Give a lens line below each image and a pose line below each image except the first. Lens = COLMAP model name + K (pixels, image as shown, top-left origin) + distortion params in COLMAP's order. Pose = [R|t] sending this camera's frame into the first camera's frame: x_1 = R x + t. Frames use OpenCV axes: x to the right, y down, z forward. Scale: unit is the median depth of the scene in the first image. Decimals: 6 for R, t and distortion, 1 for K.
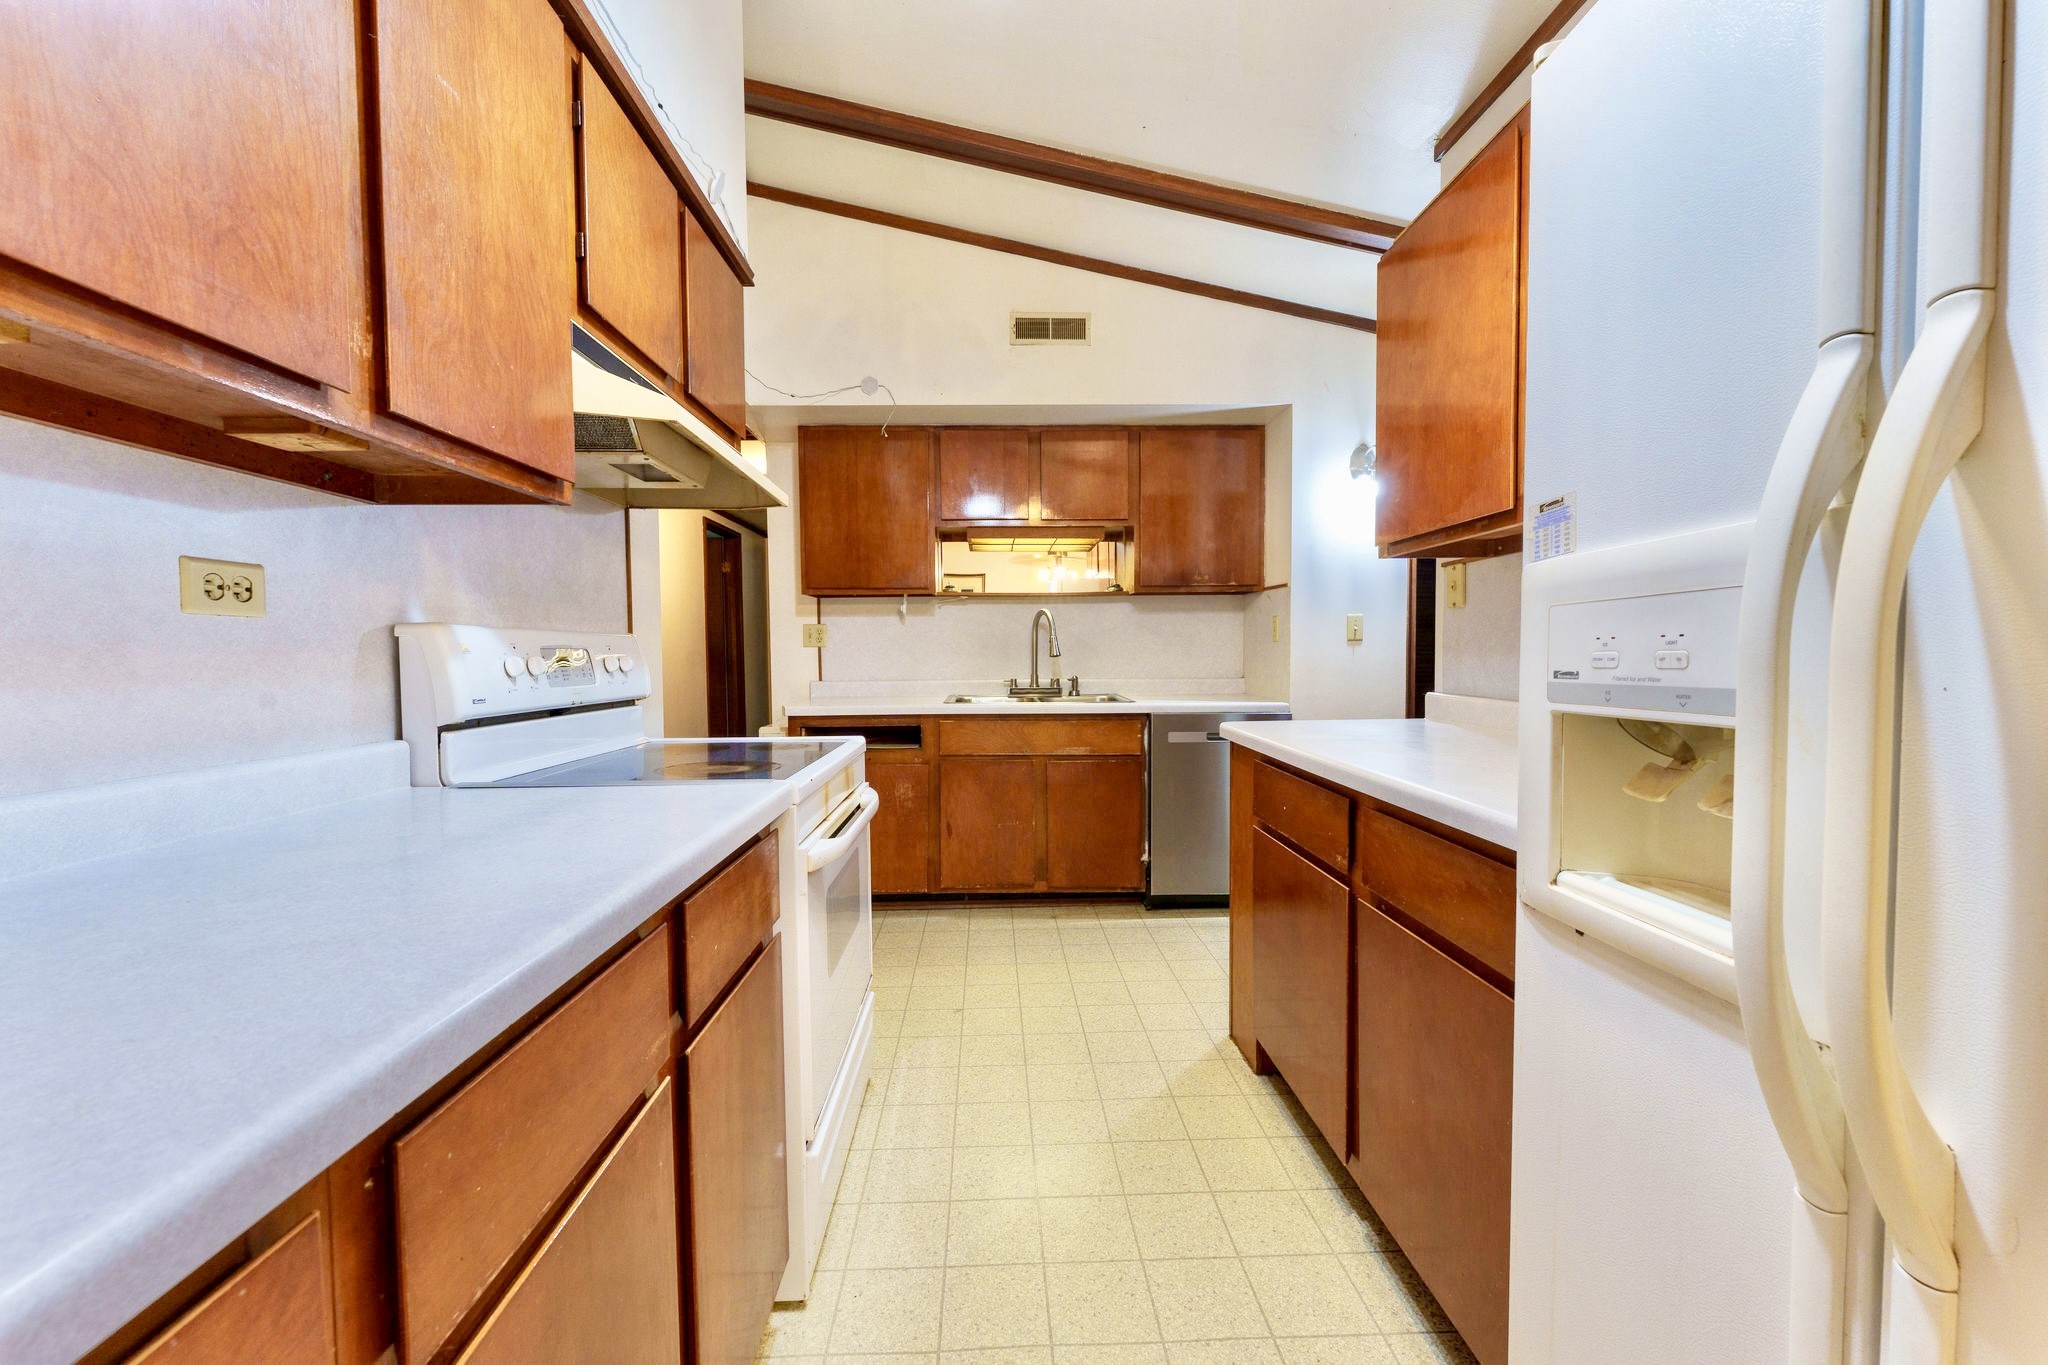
lens RADIAL K [[826.0, 0, 1024.0], [0, 826.0, 682.5], [0, 0, 1]] dist [-0.001062, 0.000128]
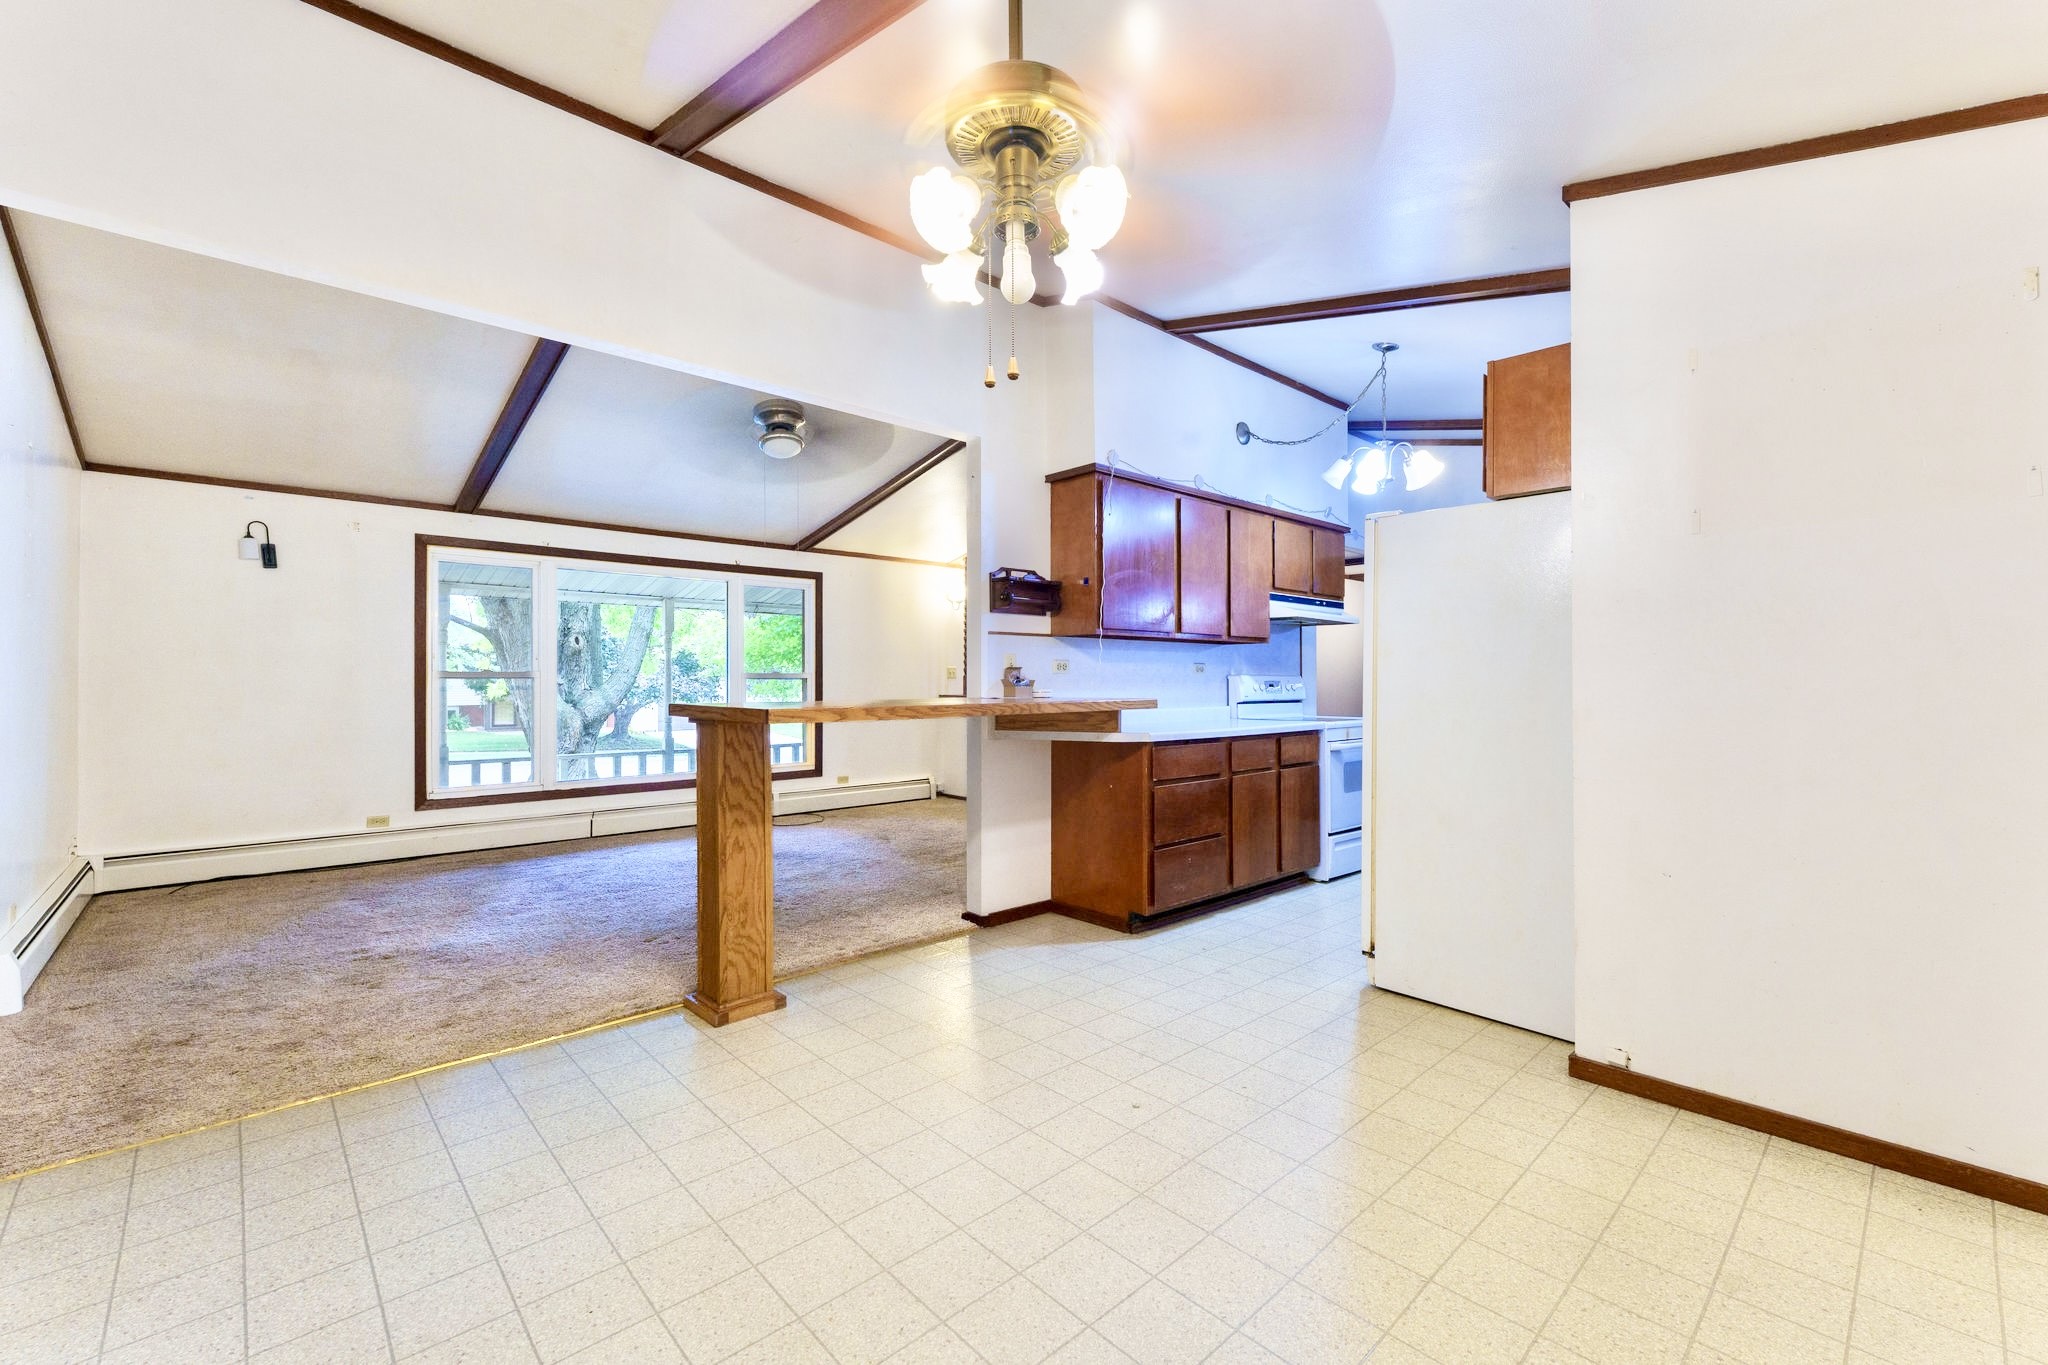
lens RADIAL K [[826.0, 0, 1024.0], [0, 826.0, 682.5], [0, 0, 1]] dist [-0.001062, 0.000128]
pose [[0.644980, 0.000423, -0.764200, 1.506625], [-0.030072, 0.999239, -0.024828, 0.082223], [0.763608, 0.038995, 0.644502, -2.120194]]
